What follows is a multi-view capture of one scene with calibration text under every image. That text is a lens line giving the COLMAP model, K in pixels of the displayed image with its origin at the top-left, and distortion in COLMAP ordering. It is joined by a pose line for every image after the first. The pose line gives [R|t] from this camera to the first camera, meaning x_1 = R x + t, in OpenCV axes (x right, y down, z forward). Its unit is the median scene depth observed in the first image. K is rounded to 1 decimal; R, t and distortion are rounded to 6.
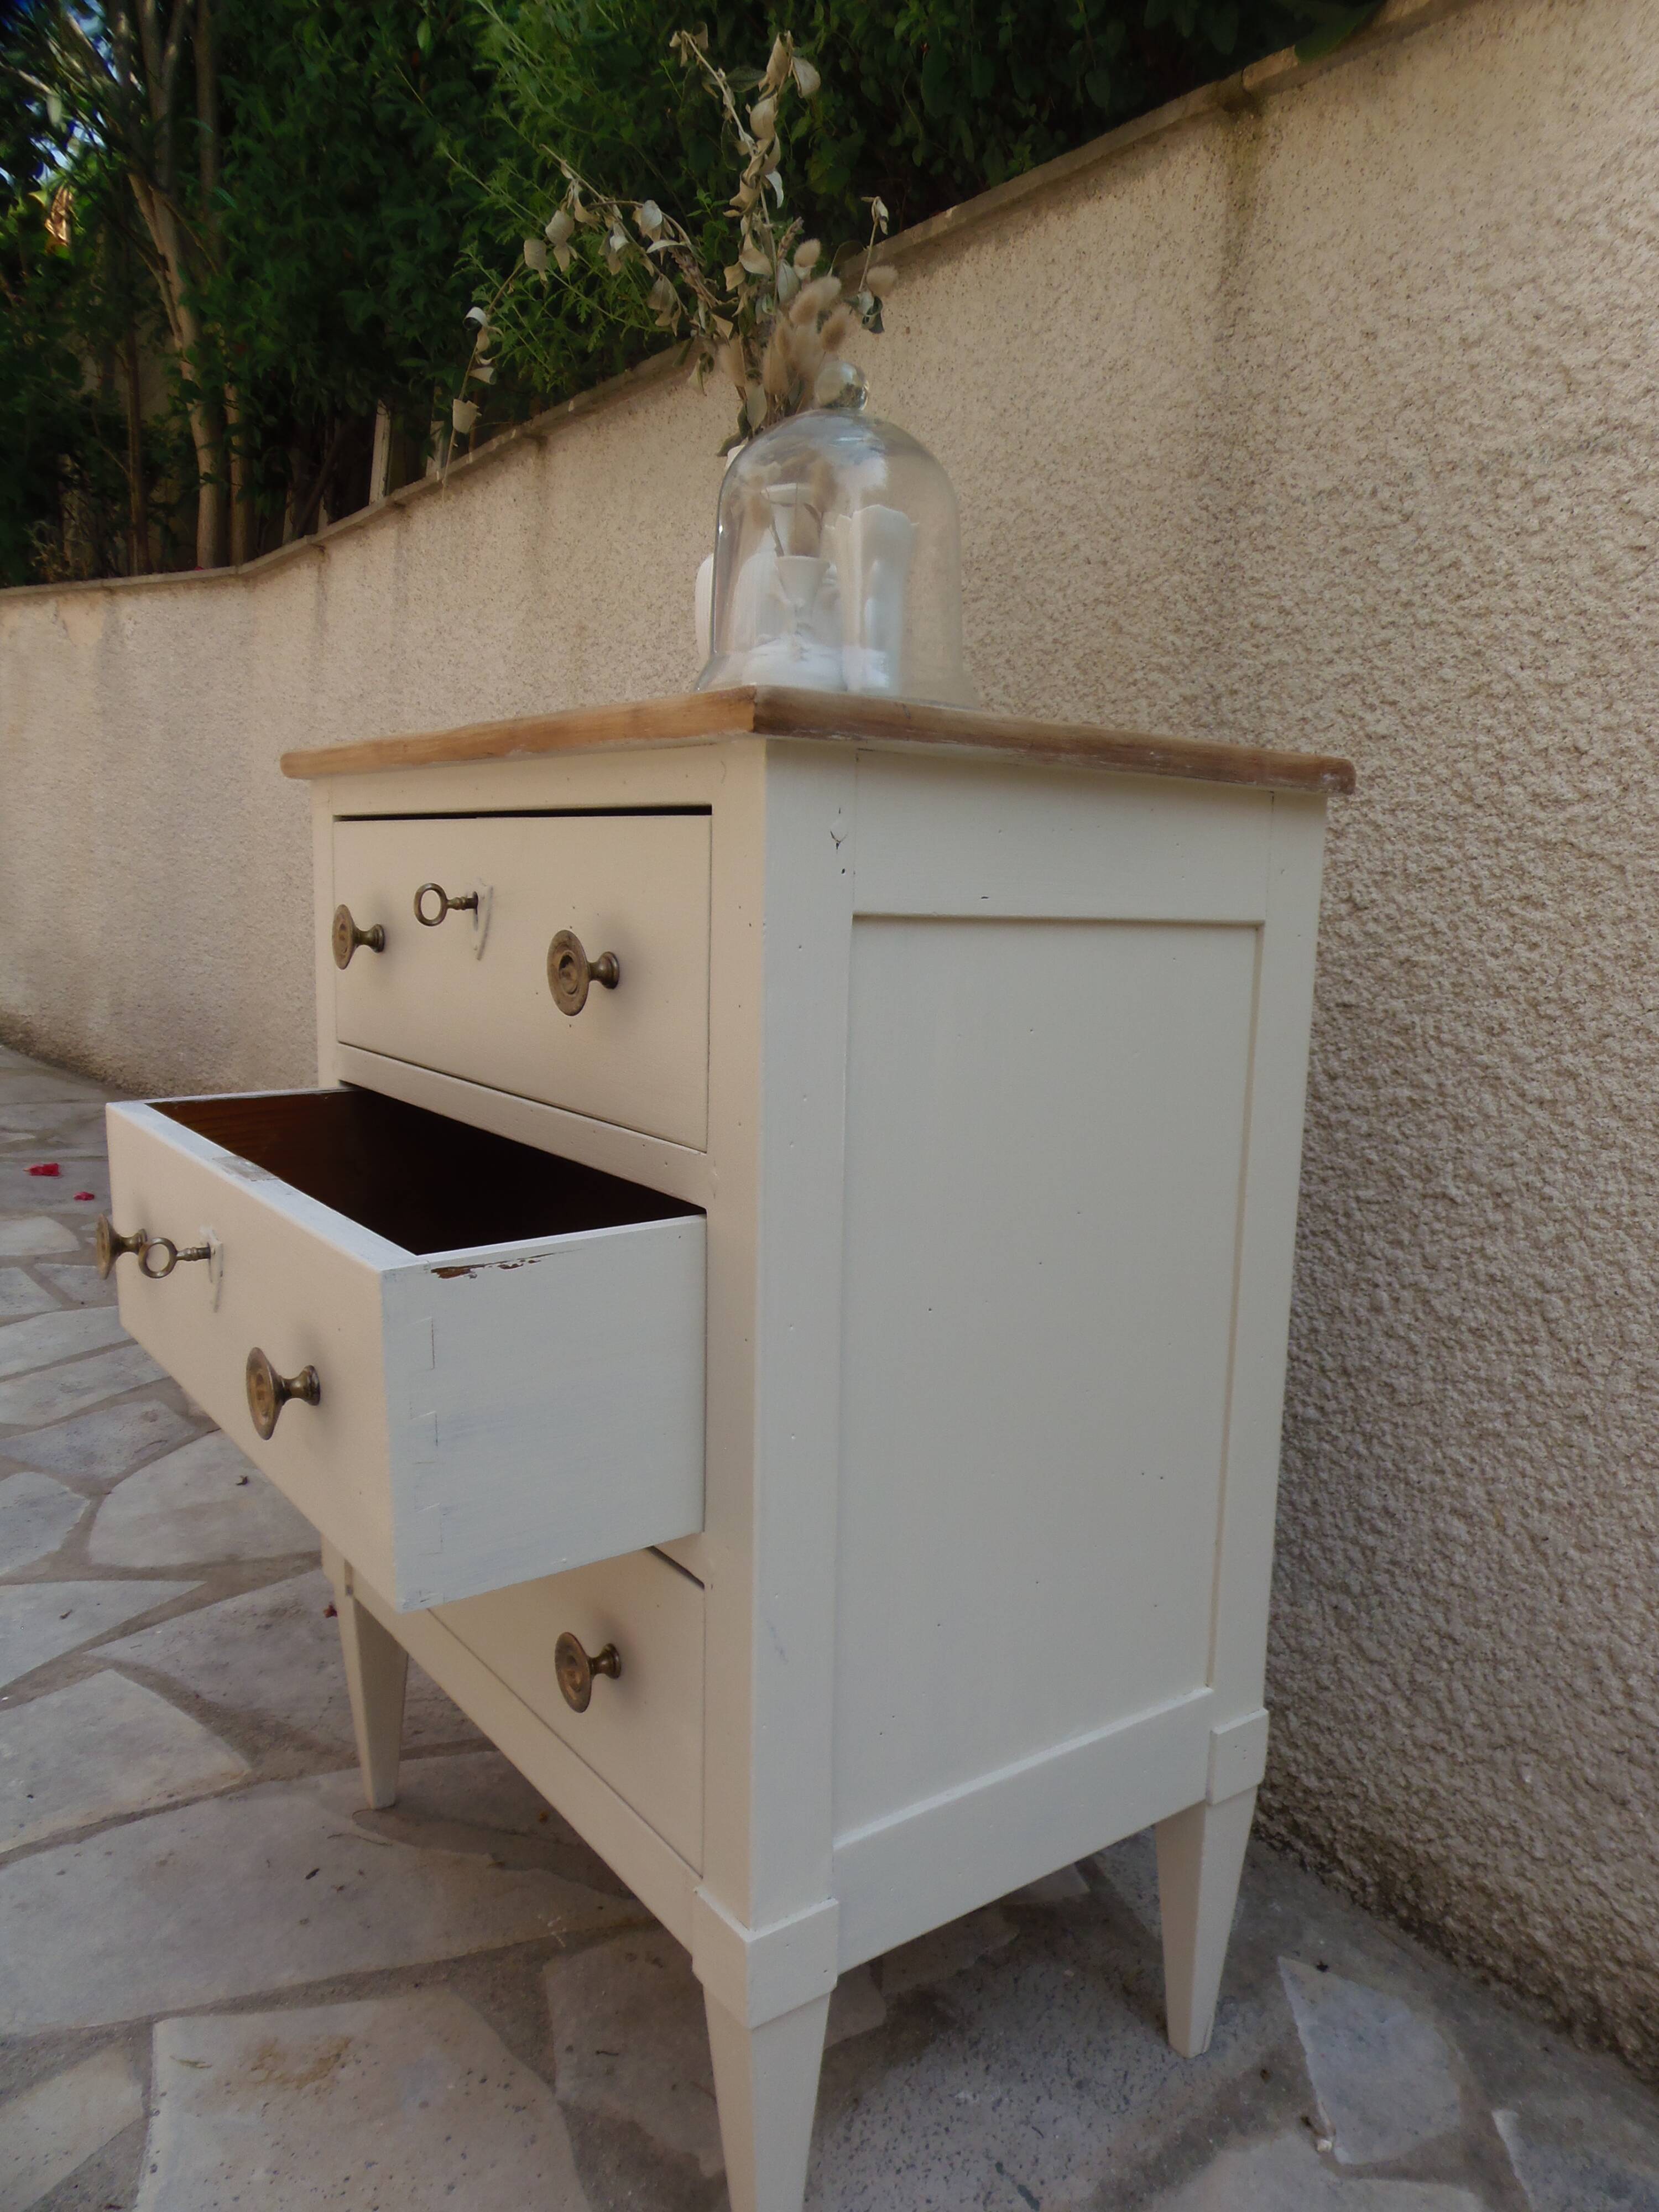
lens RADIAL K [[1576.3, 0, 995.4], [0, 1576.3, 1154.0], [0, 0, 1]] dist [-0.015502, -0.019412]
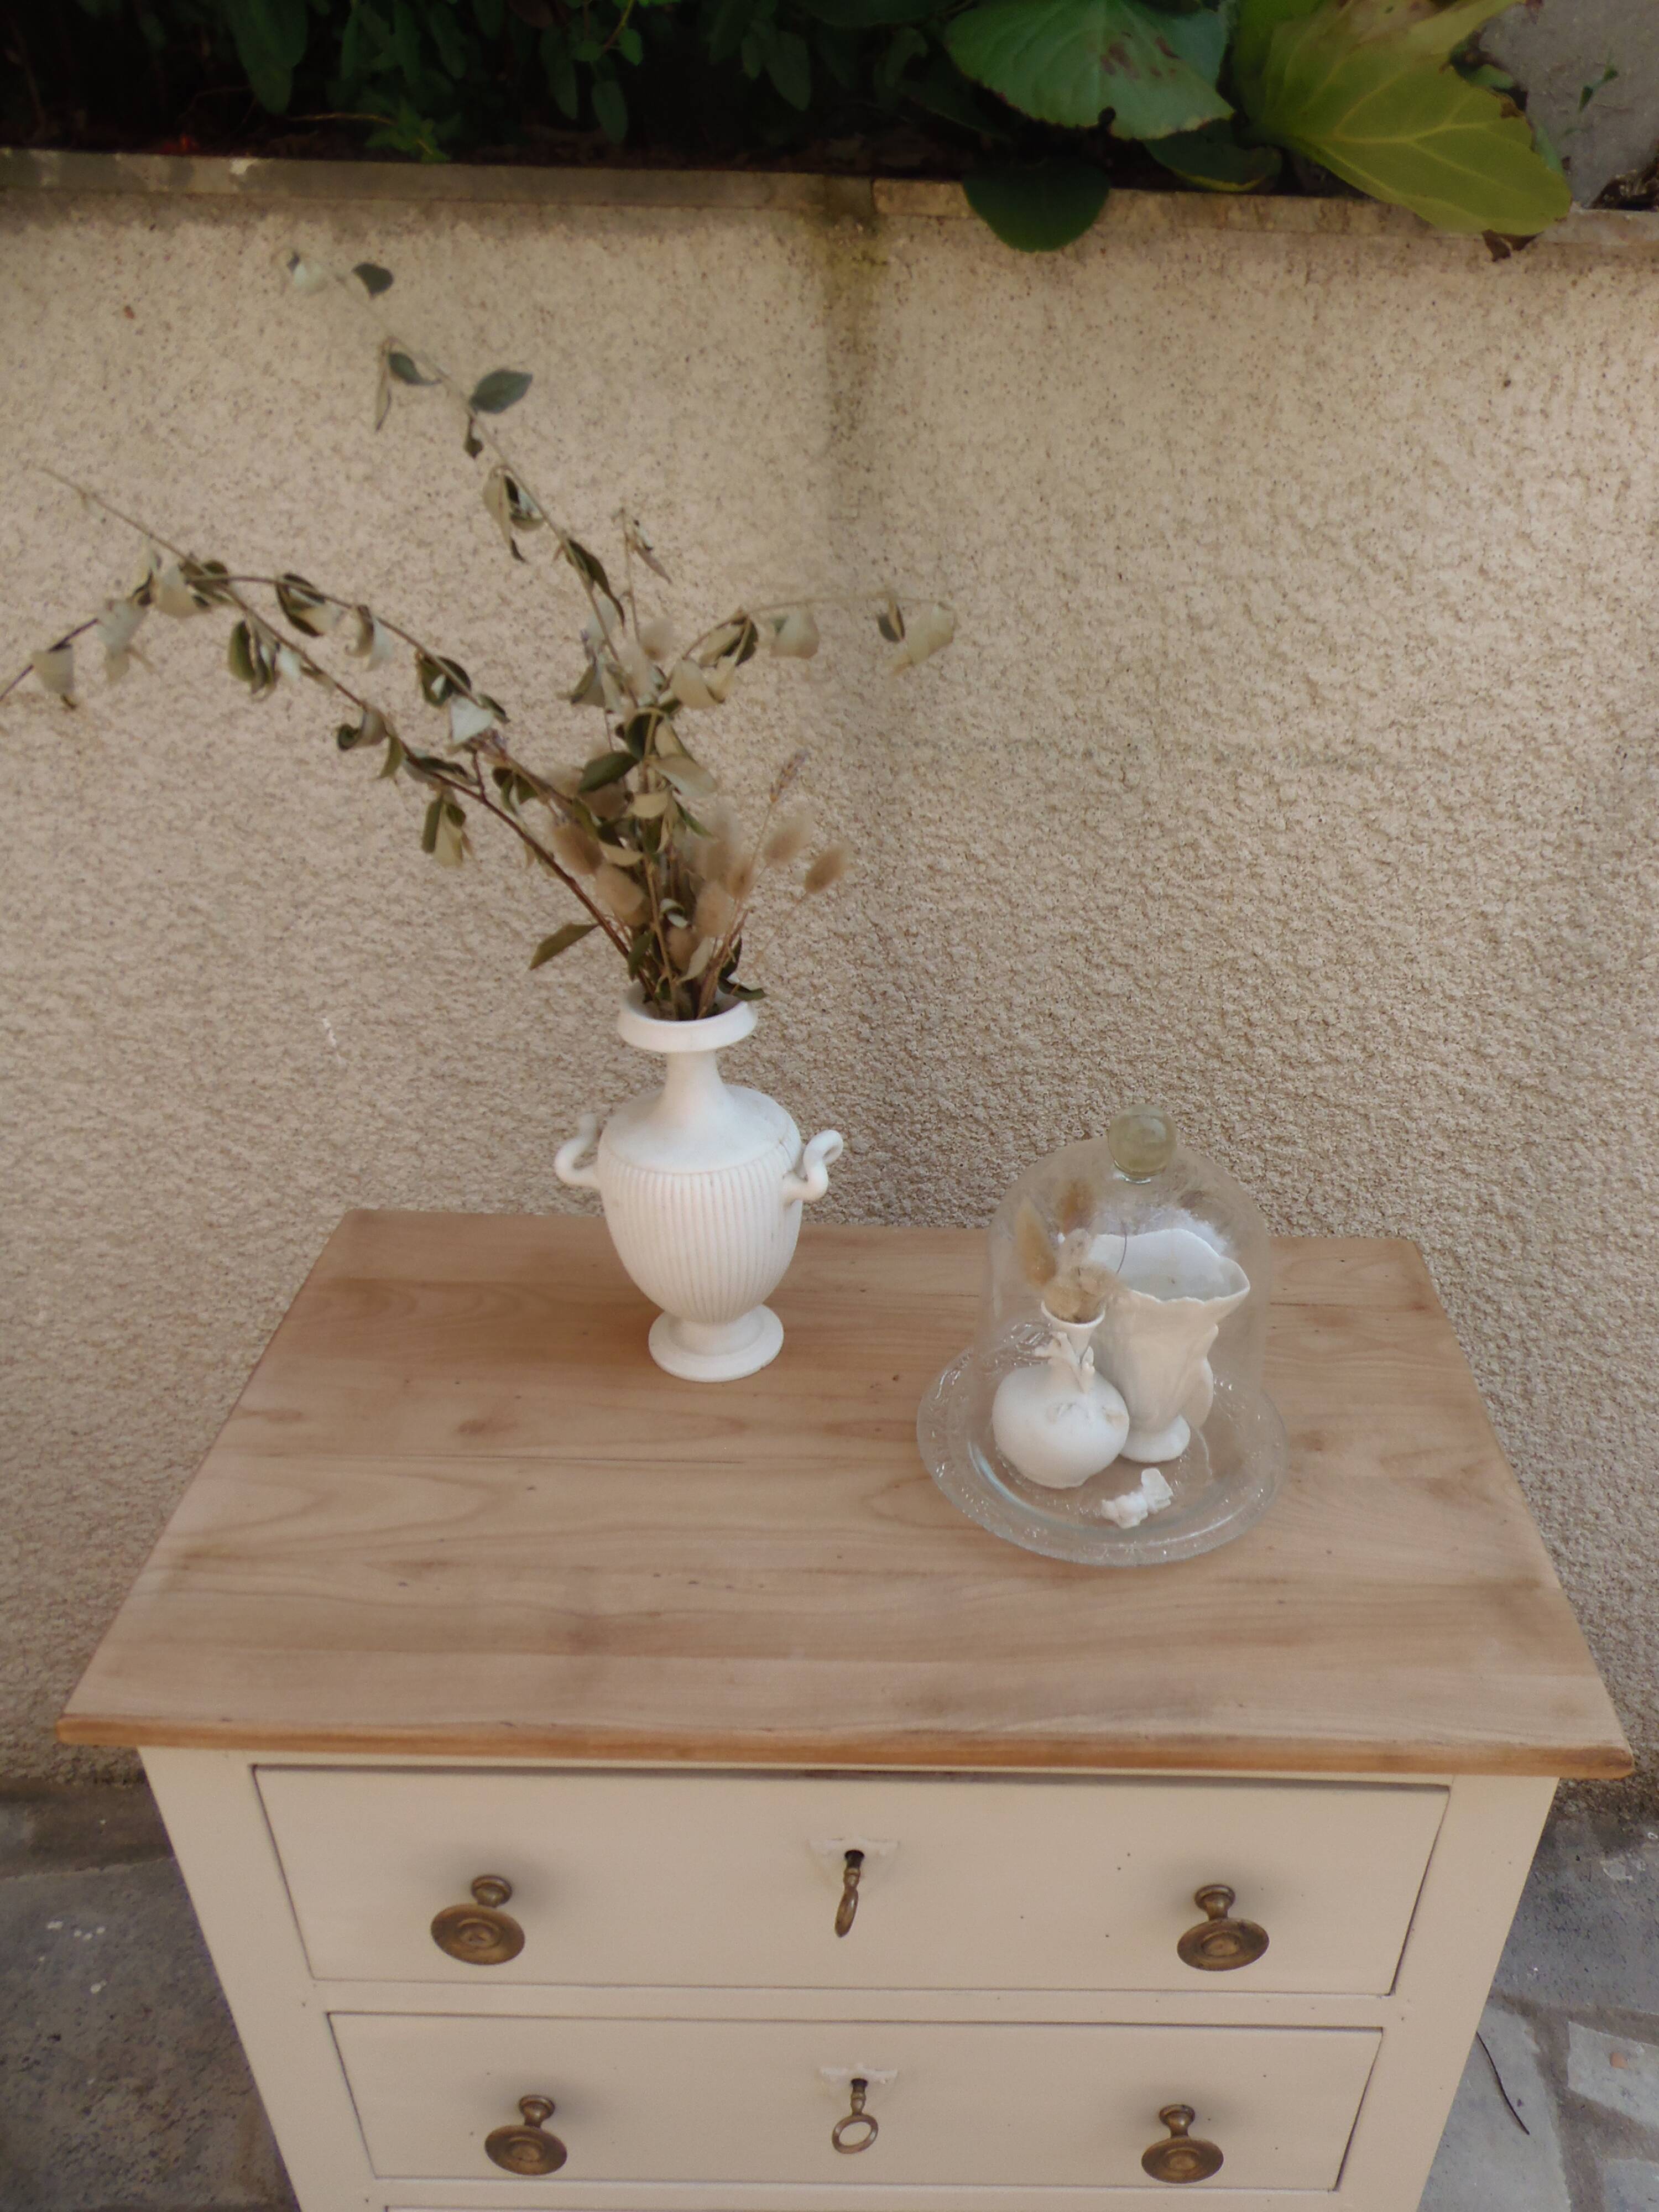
lens RADIAL K [[1576.3, 0, 976.5], [0, 1576.3, 1113.1], [0, 0, 1]] dist [-0.015502, -0.019412]
pose [[0.628322, -0.405710, 0.663785, -0.525356], [0.112445, 0.891648, 0.438543, -0.666824], [-0.769784, -0.200908, 0.605862, 0.447216]]
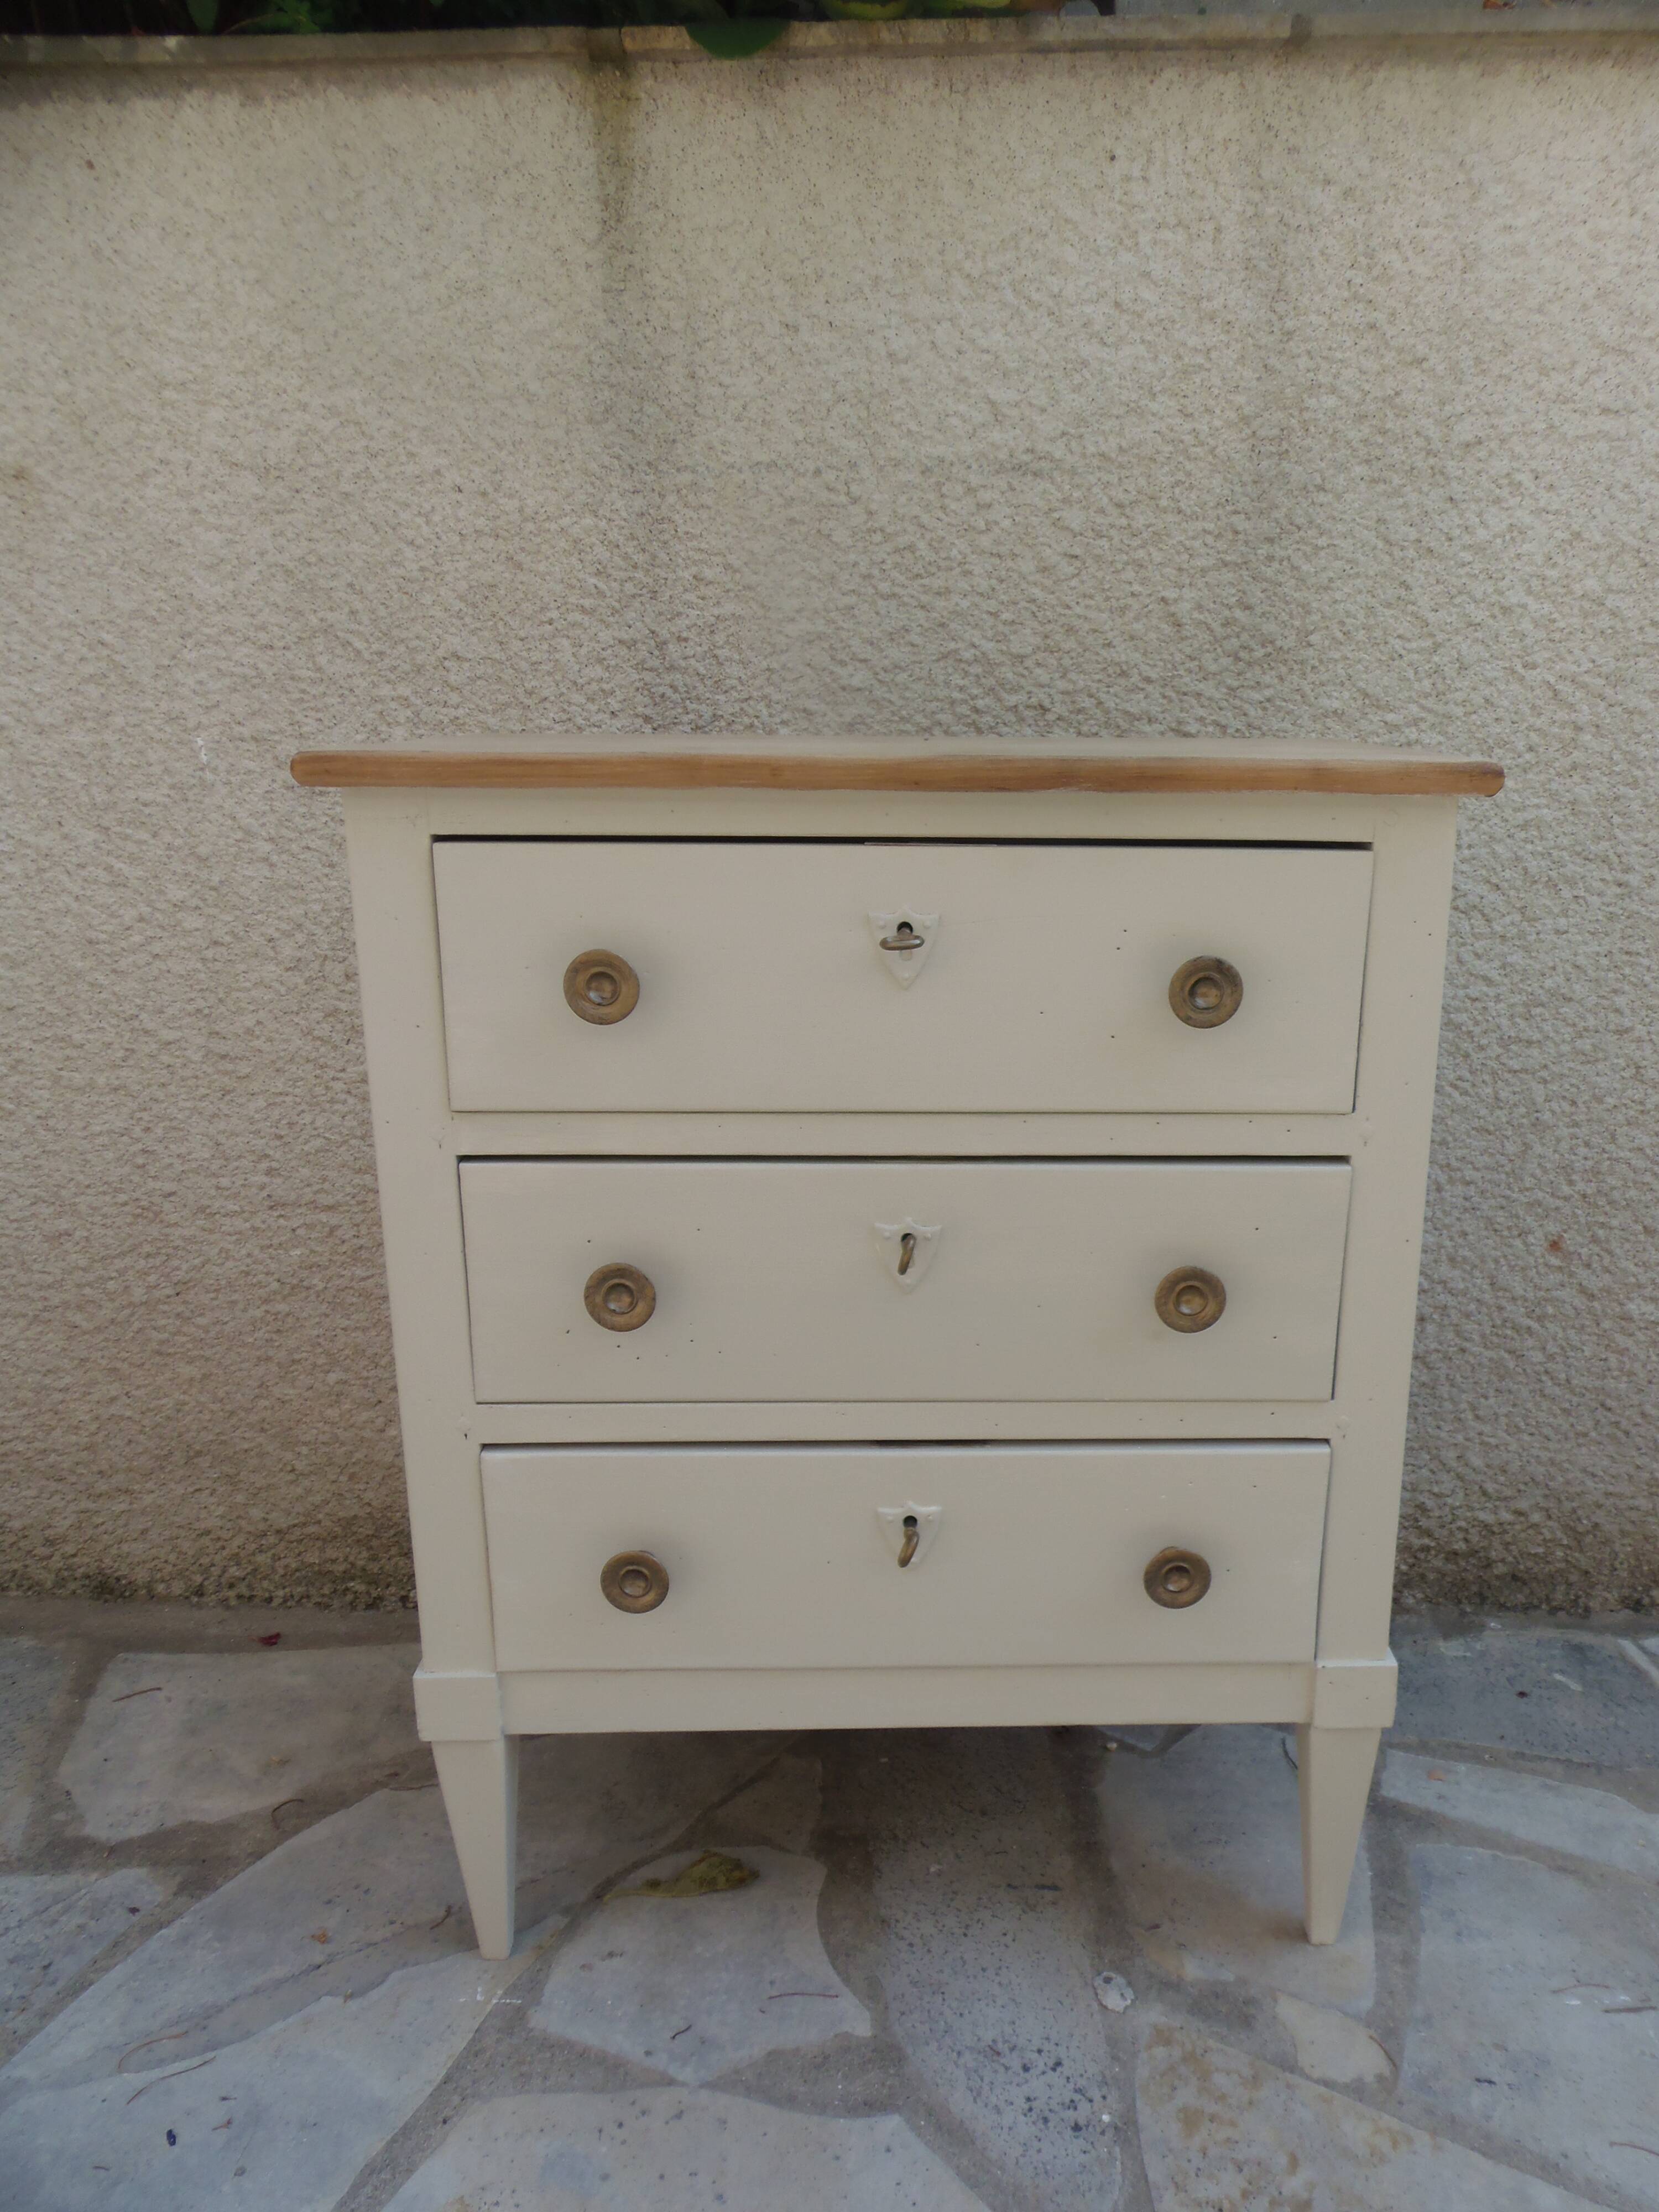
lens RADIAL K [[1576.3, 0, 954.1], [0, 1576.3, 1122.9], [0, 0, 1]] dist [-0.015502, -0.019412]
pose [[0.655062, -0.226811, 0.720729, -0.649479], [0.151983, 0.973938, 0.168360, -0.138387], [-0.740132, -0.000747, 0.672462, 0.150786]]
